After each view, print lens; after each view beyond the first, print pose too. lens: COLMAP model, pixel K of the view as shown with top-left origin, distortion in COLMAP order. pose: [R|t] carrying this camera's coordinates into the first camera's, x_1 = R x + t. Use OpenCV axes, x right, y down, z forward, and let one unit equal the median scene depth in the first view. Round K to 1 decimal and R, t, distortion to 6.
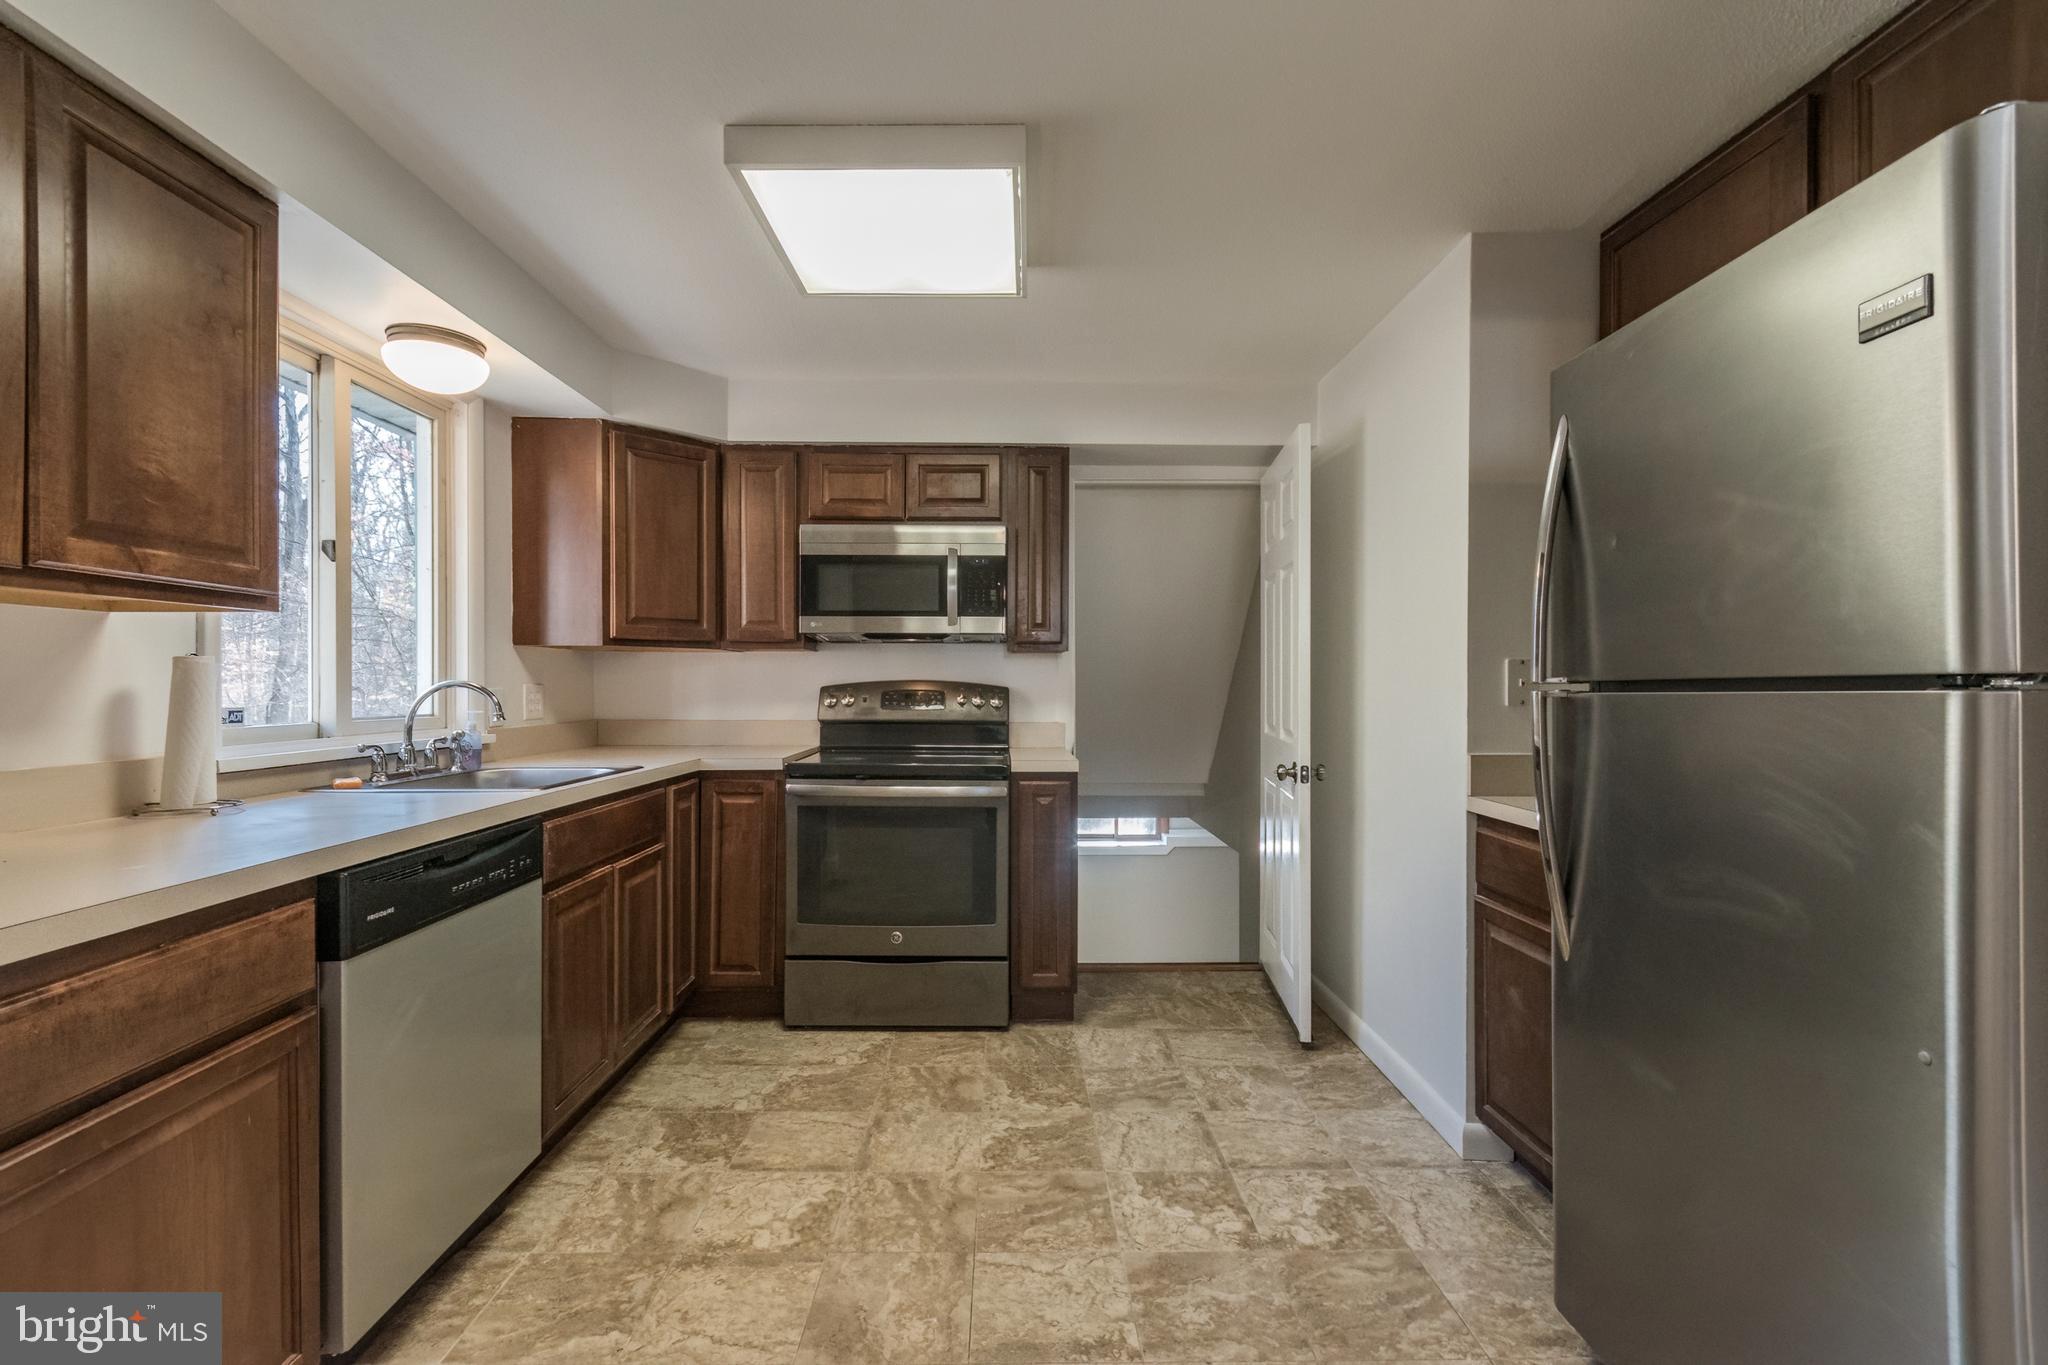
lens RADIAL K [[895.0, 0, 1020.3], [0, 895.0, 691.8], [0, 0, 1]] dist [0.003141, 0.000465]
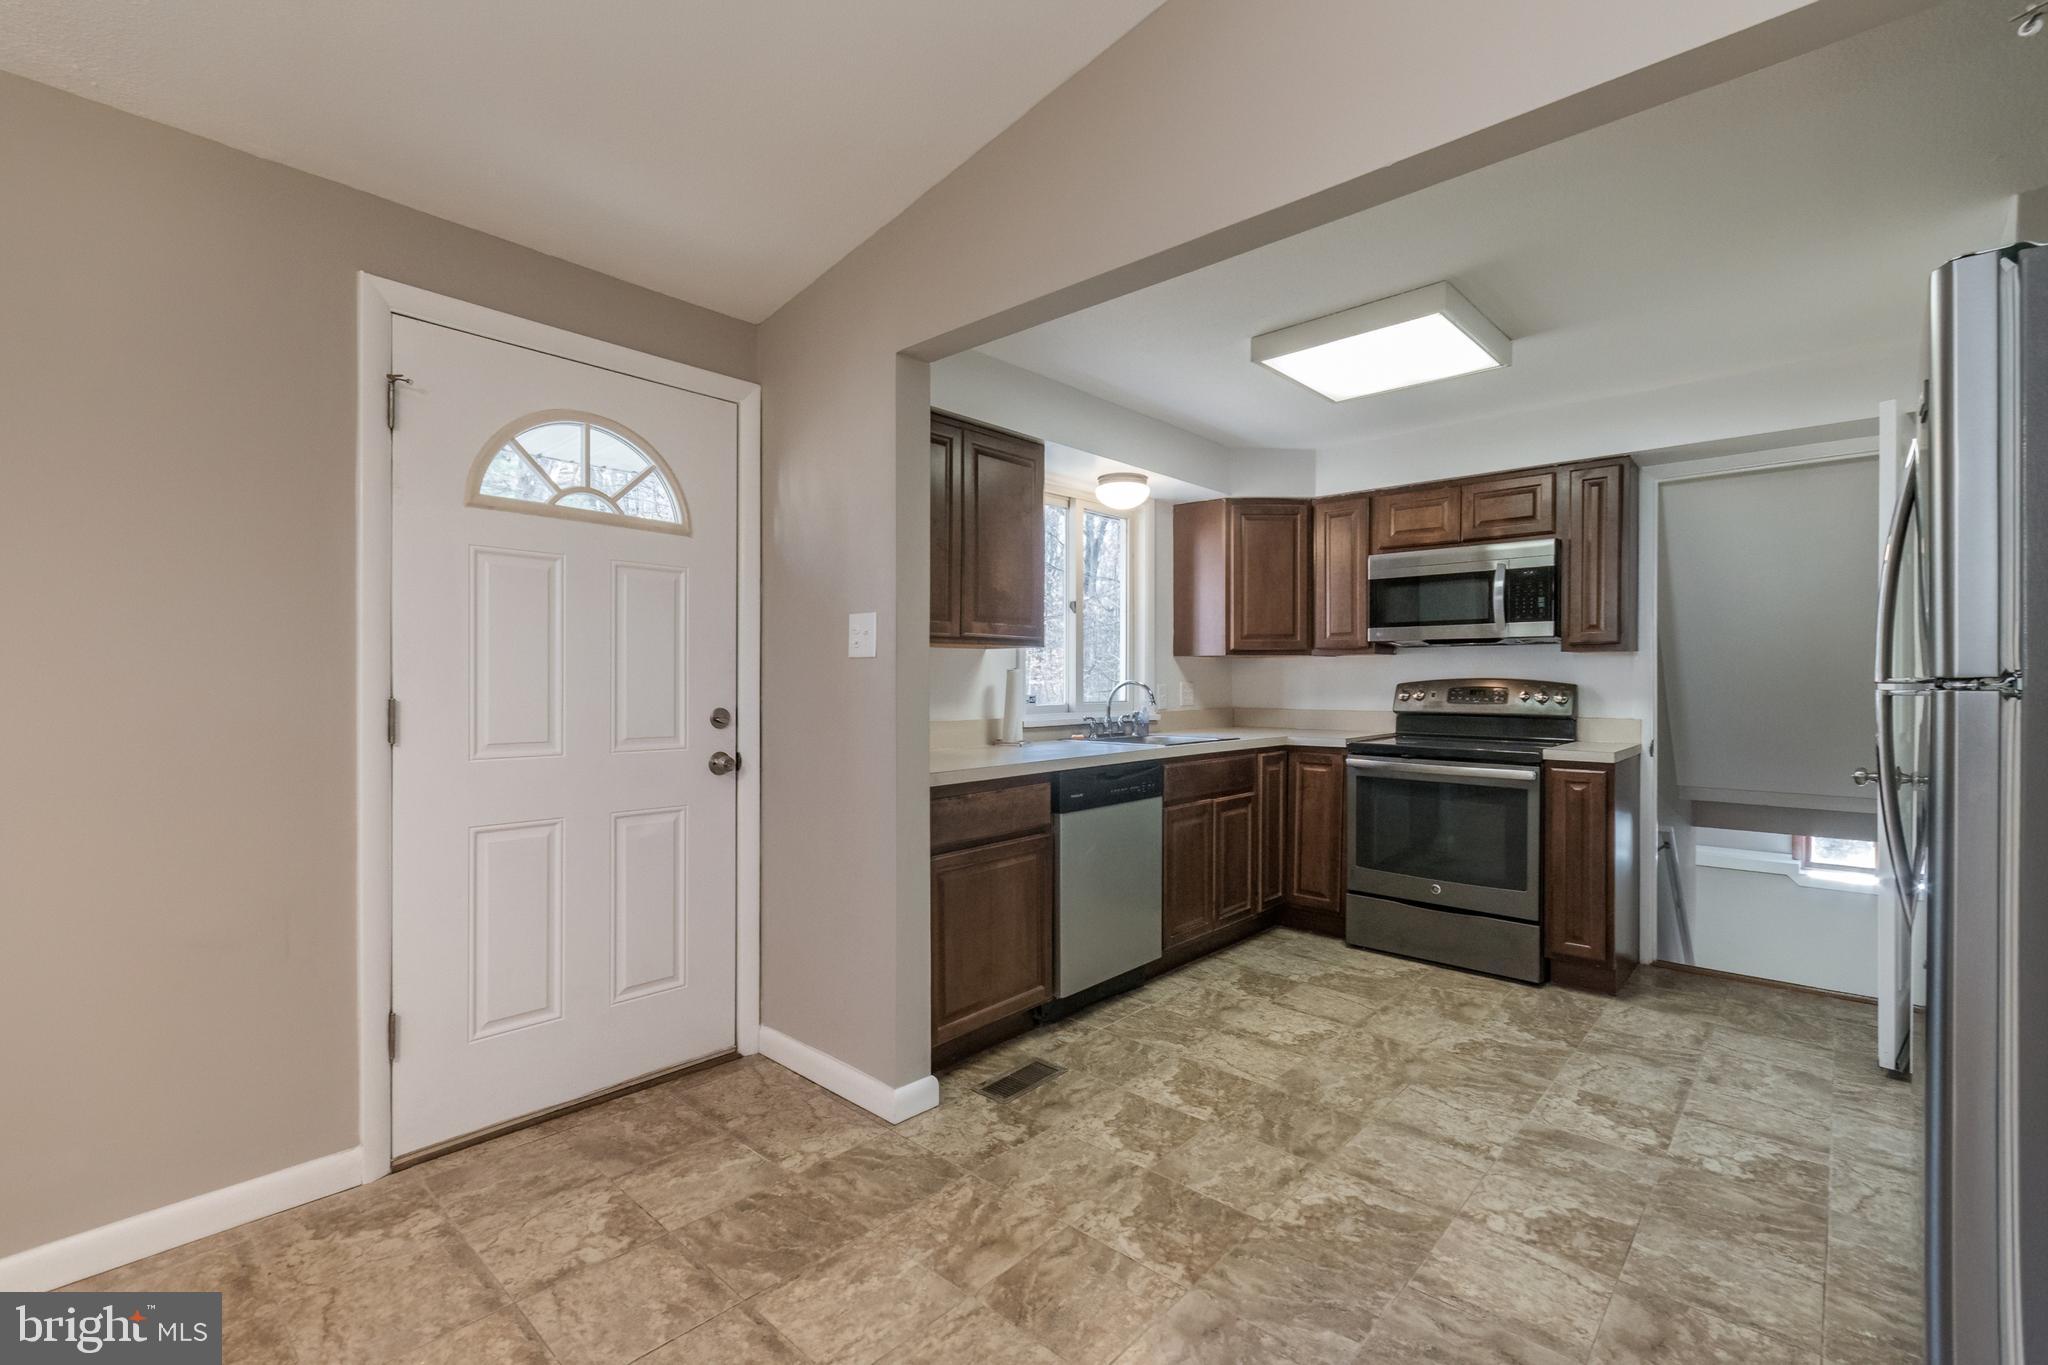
lens RADIAL K [[898.1, 0, 1019.5], [0, 898.1, 691.2], [0, 0, 1]] dist [0.003208, -0.000112]
pose [[0.725117, 0.007049, -0.688590, 0.328317], [-0.003646, 0.999973, 0.006398, -0.002075], [0.688616, -0.002129, 0.725123, -0.314642]]
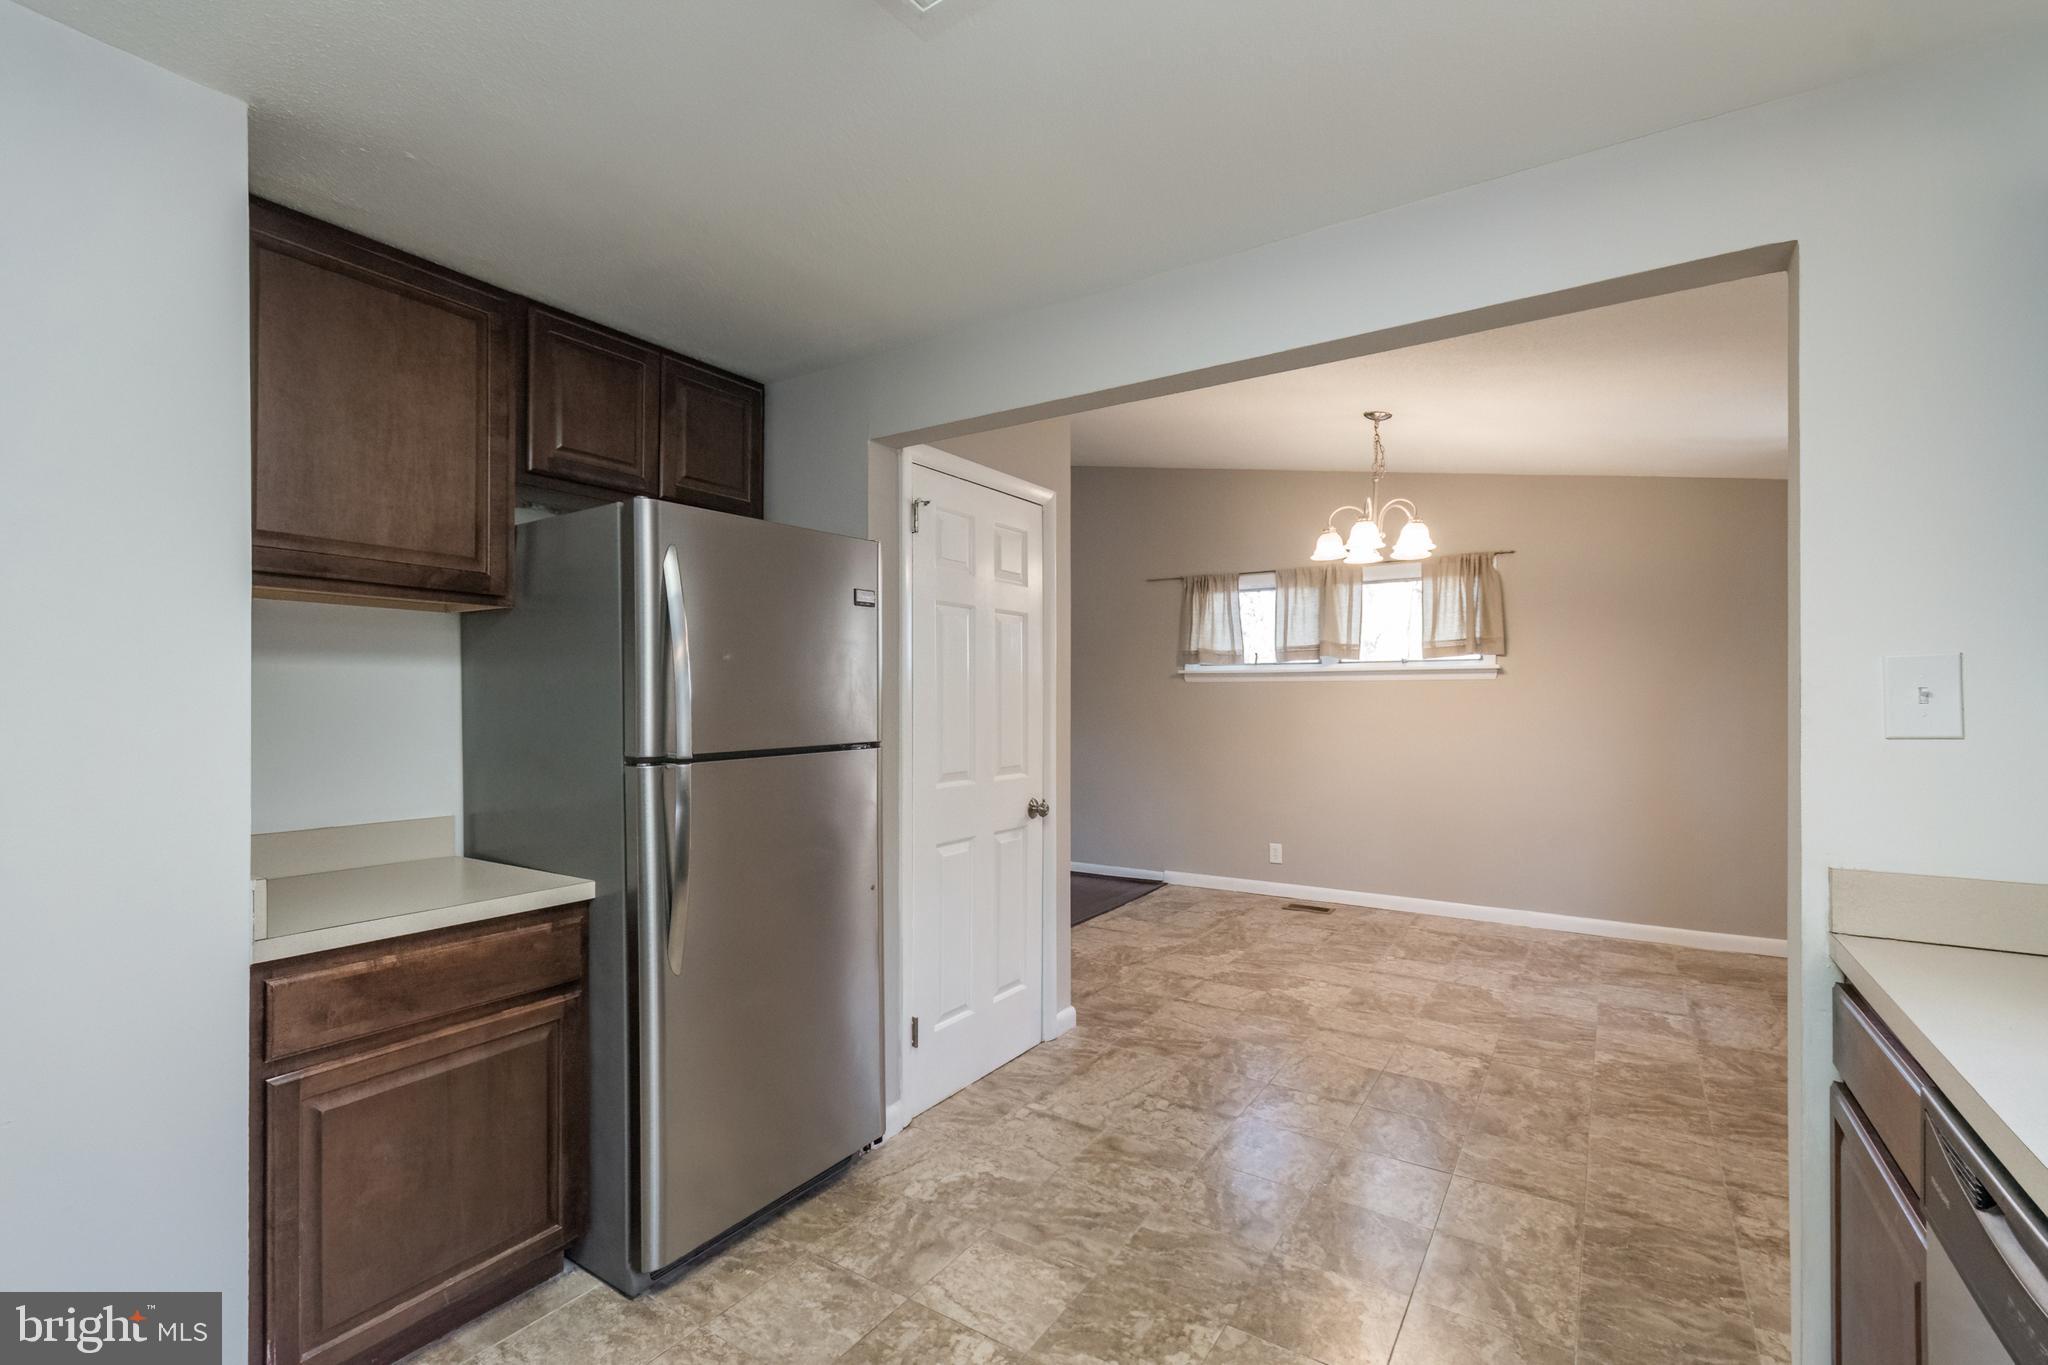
lens RADIAL K [[902.0, 0, 1008.9], [0, 902.0, 701.6], [0, 0, 1]] dist [0.001780, 0.000149]
pose [[-0.817893, 0.000022, 0.575371, -0.292988], [0.005666, 0.999952, 0.008017, -0.055033], [-0.575343, 0.009817, -0.817854, 1.015347]]
